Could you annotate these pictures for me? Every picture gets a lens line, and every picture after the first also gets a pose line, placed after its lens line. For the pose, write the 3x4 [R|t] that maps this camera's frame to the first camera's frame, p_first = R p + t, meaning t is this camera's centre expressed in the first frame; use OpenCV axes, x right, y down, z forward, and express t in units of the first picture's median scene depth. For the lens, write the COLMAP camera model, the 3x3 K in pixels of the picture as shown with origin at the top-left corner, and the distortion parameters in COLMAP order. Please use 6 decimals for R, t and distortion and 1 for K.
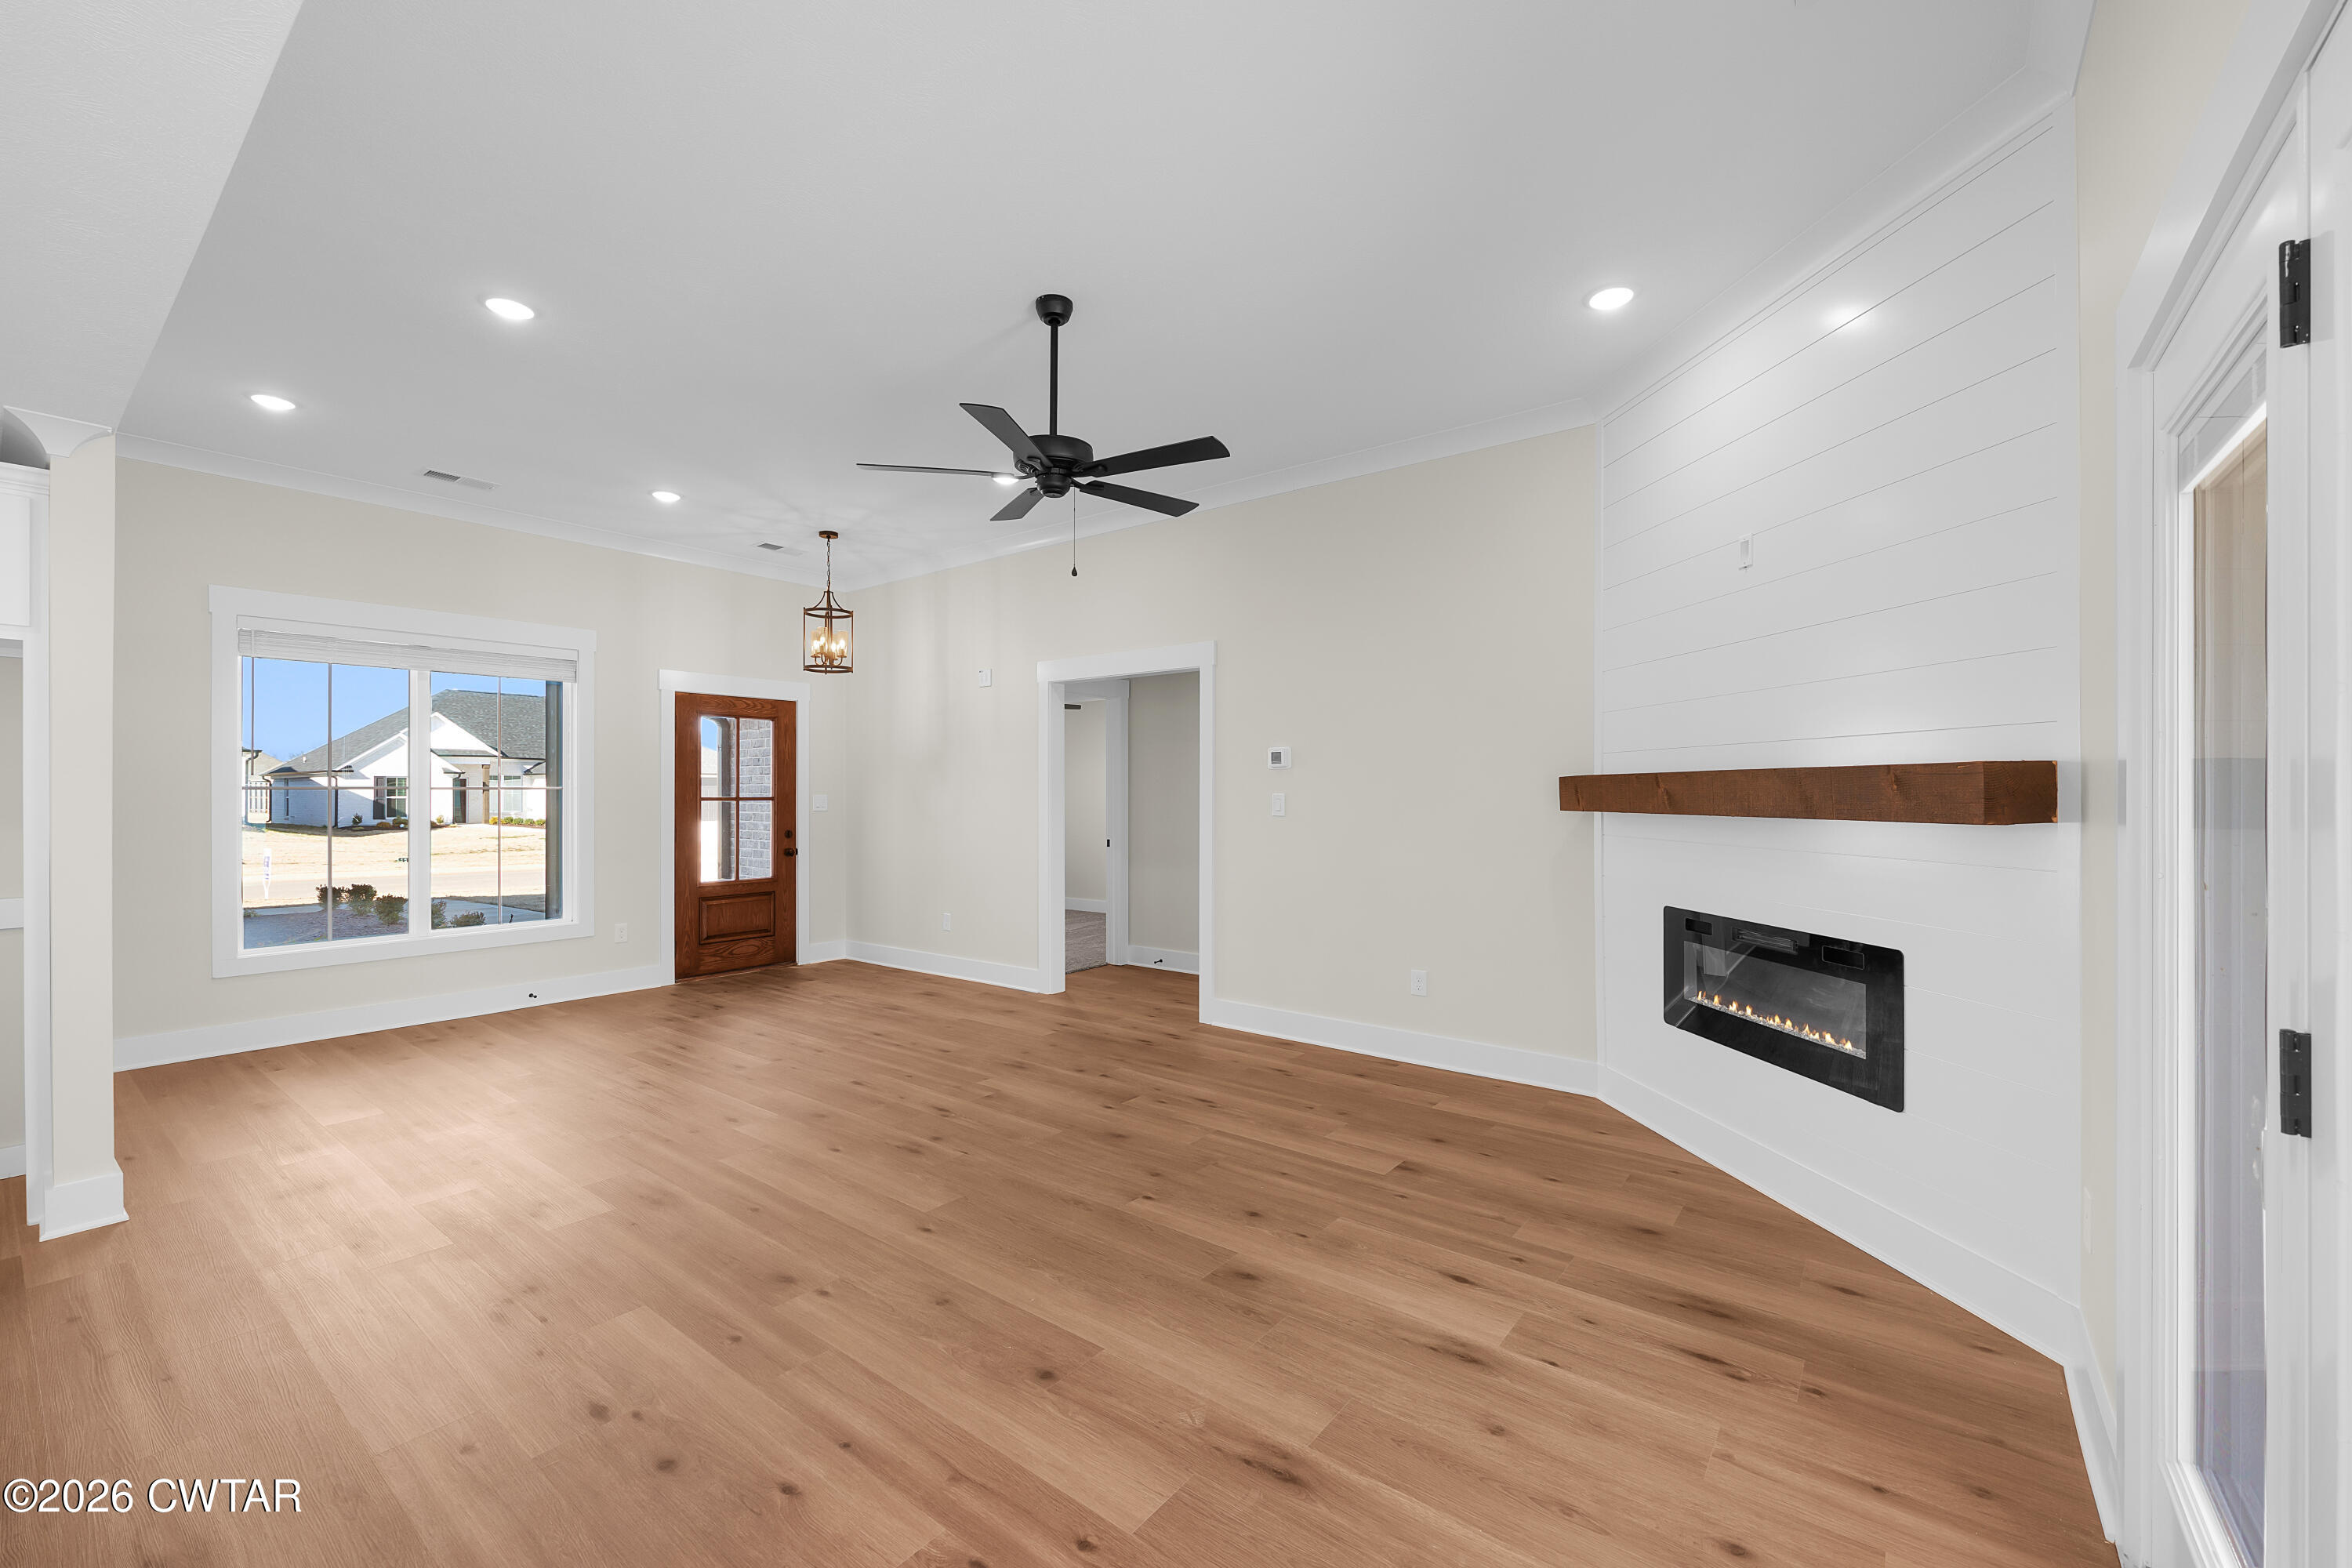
lens RADIAL K [[934.8, 0, 1173.7], [0, 934.8, 786.0], [0, 0, 1]] dist [-0.010239, 0.001521]
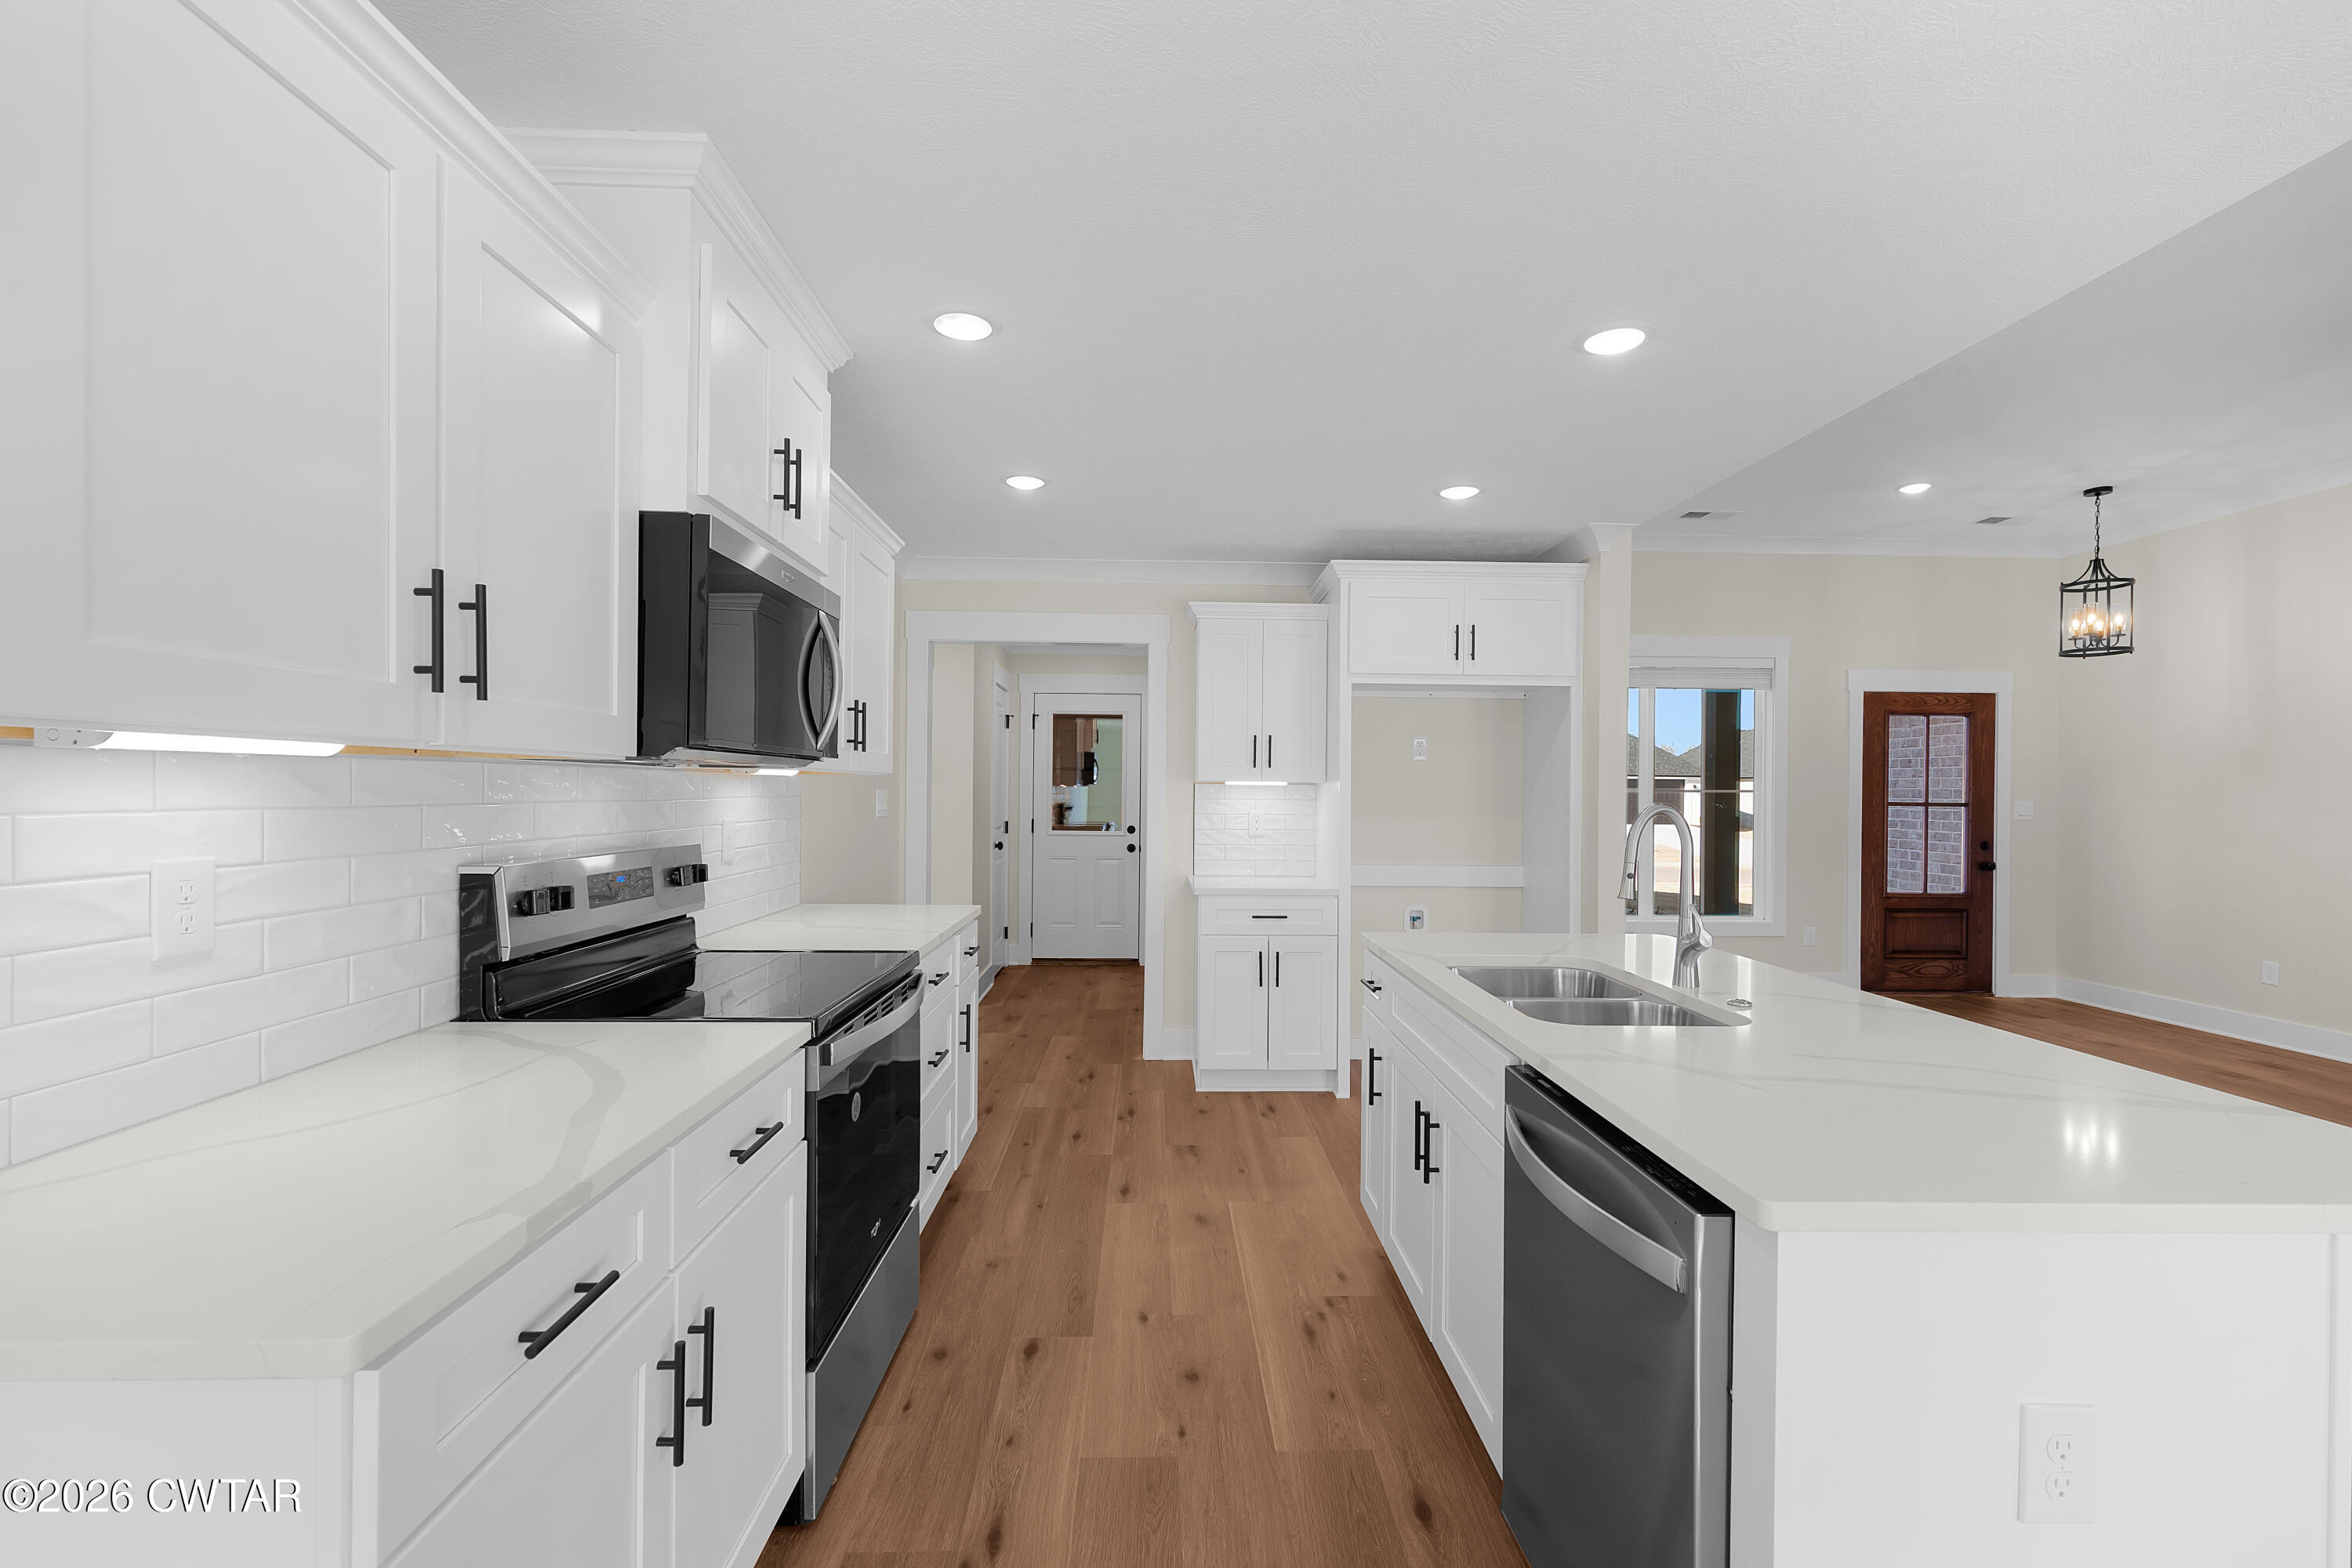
lens RADIAL K [[983.6, 0, 1176.9], [0, 983.6, 789.2], [0, 0, 1]] dist [0.001616, 0.001092]
pose [[0.635753, 0.005188, -0.771875, -0.197714], [-0.003545, 0.999986, 0.003802, -0.002223], [0.771884, 0.000319, 0.635763, -0.190063]]
